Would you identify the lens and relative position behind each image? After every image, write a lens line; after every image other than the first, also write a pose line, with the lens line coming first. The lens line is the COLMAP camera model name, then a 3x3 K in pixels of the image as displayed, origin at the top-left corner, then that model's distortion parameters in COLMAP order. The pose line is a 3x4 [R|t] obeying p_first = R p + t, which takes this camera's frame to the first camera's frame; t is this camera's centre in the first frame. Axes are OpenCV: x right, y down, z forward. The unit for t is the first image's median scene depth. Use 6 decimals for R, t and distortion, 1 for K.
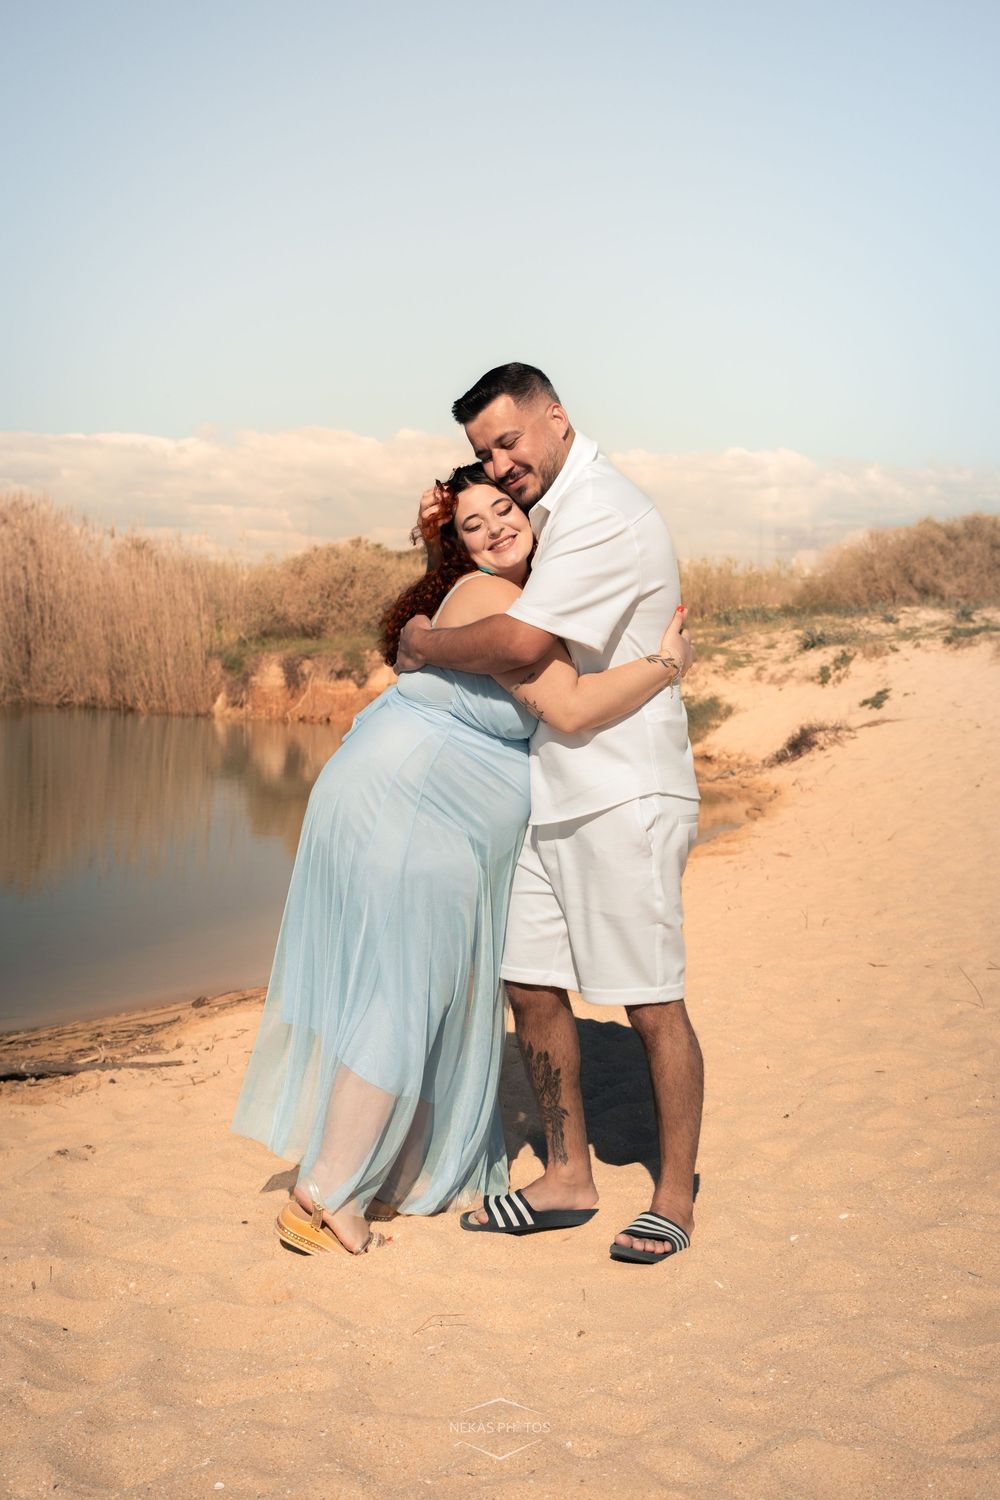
lens RADIAL K [[1975.7, 0, 459.7], [0, 1975.7, 750.5], [0, 0, 1]] dist [0.173698, -0.057406]
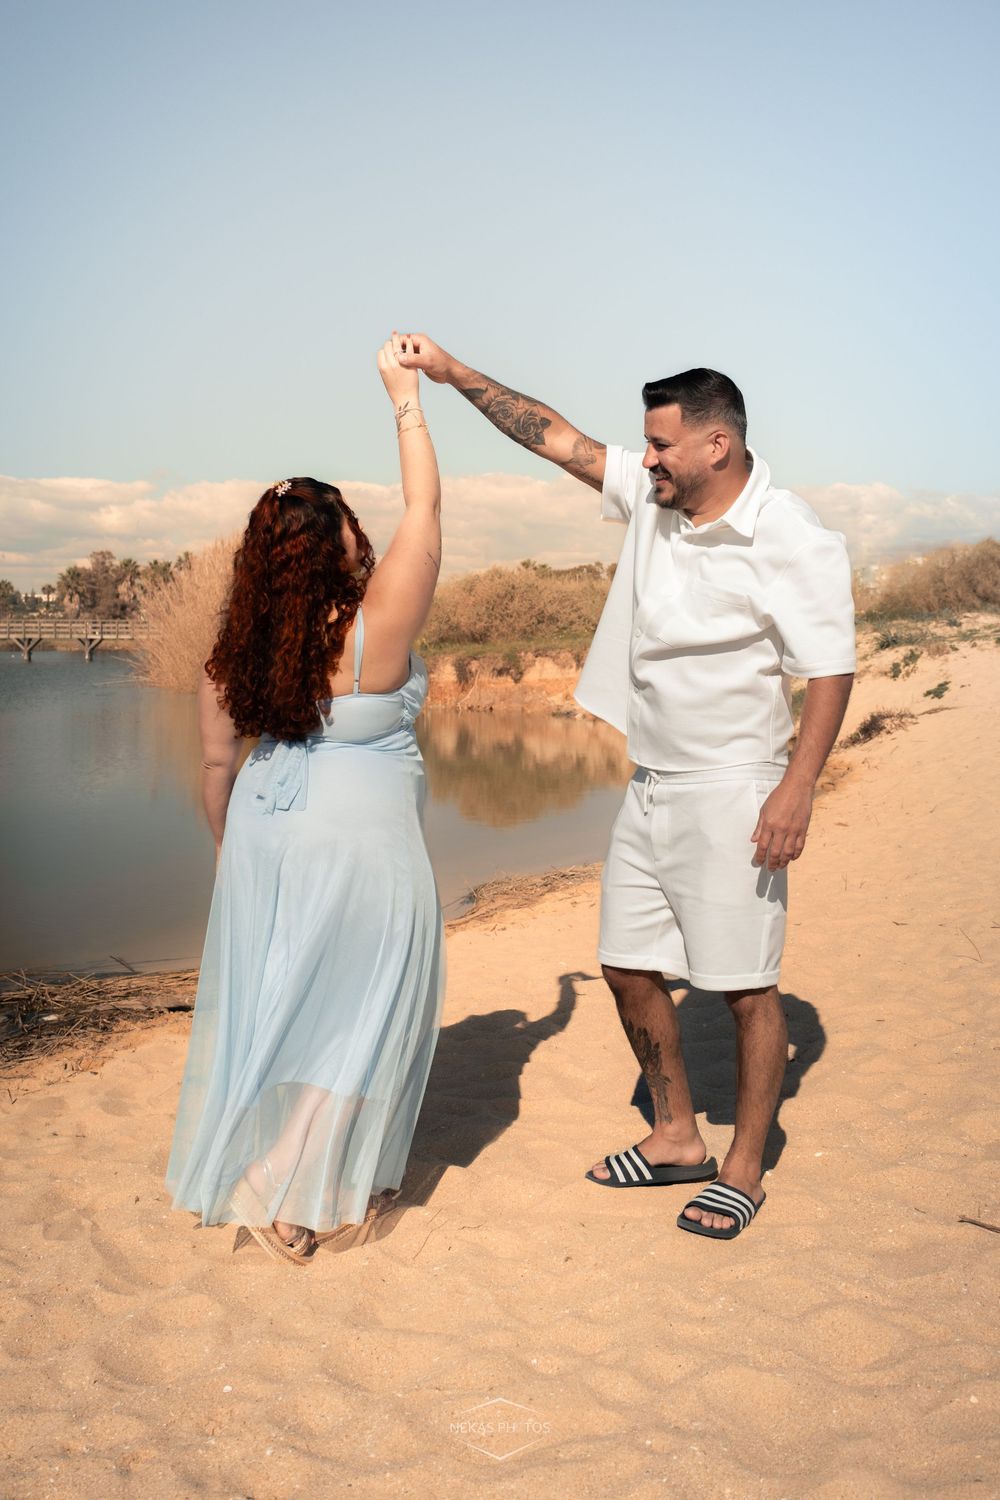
lens RADIAL K [[1583.7, 0, 446.3], [0, 1583.7, 748.7], [0, 0, 1]] dist [0.023312, 0.005447]
pose [[0.994400, -0.003081, -0.105639, 0.013535], [0.004335, 0.999923, 0.011637, -0.002757], [0.105595, -0.012030, 0.994336, 0.011363]]
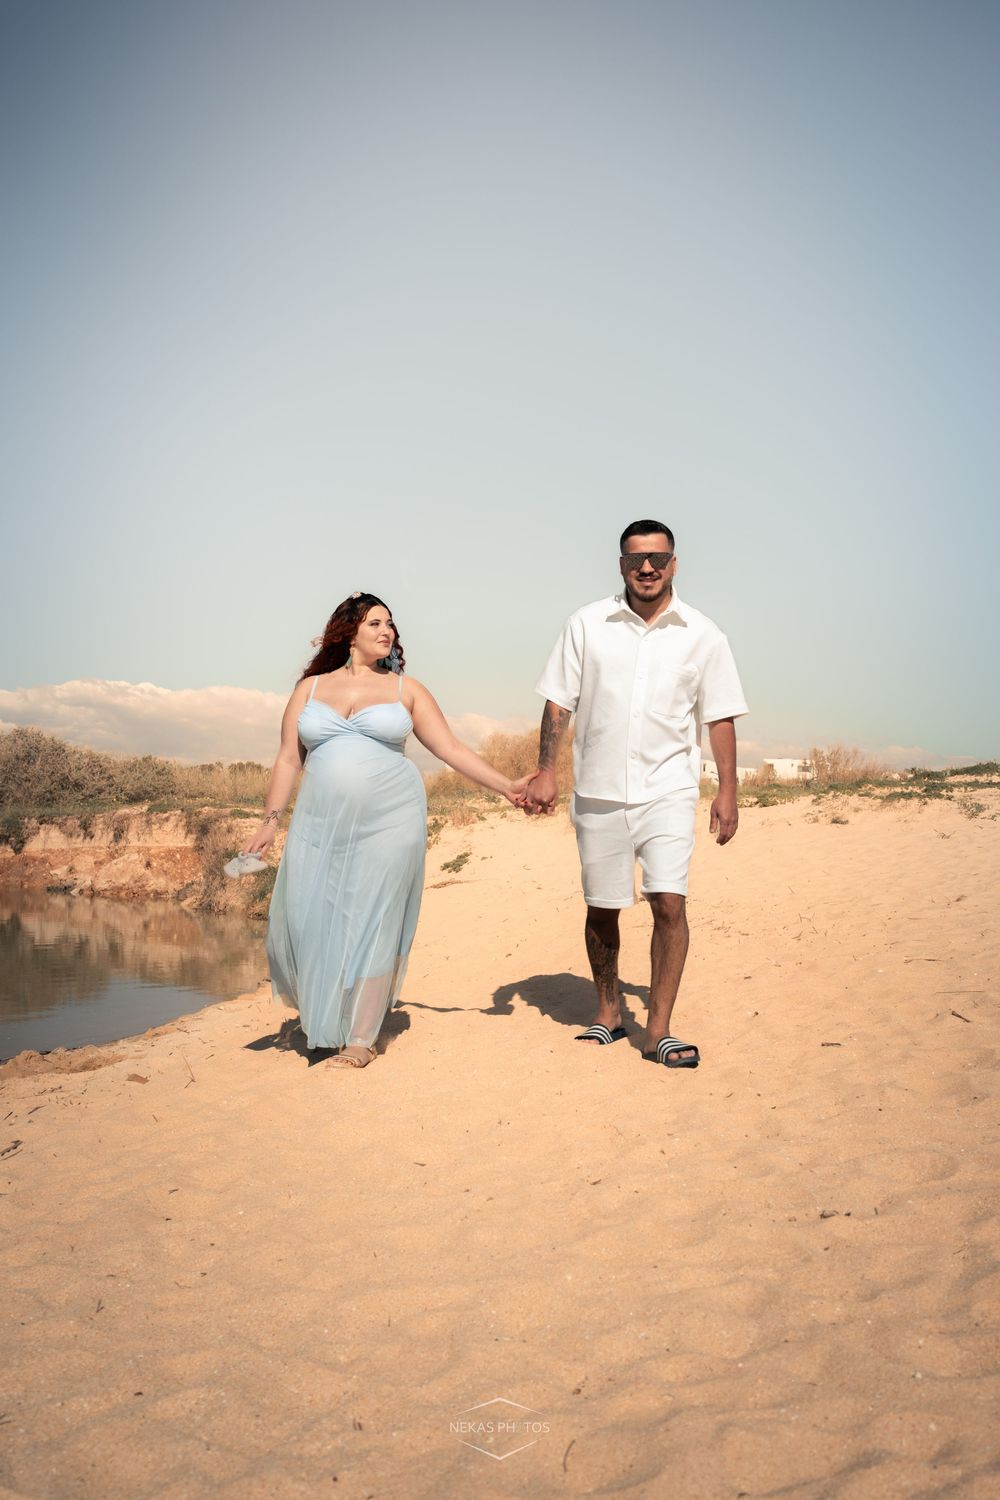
lens RADIAL K [[1342.6, 0, 521.5], [0, 1342.6, 746.0], [0, 0, 1]] dist [0.010077, 0.002879]
pose [[0.980700, 0.034204, 0.192506, 0.099369], [-0.009470, 0.991733, -0.127967, 0.002280], [-0.195291, 0.123674, 0.972916, 0.294089]]
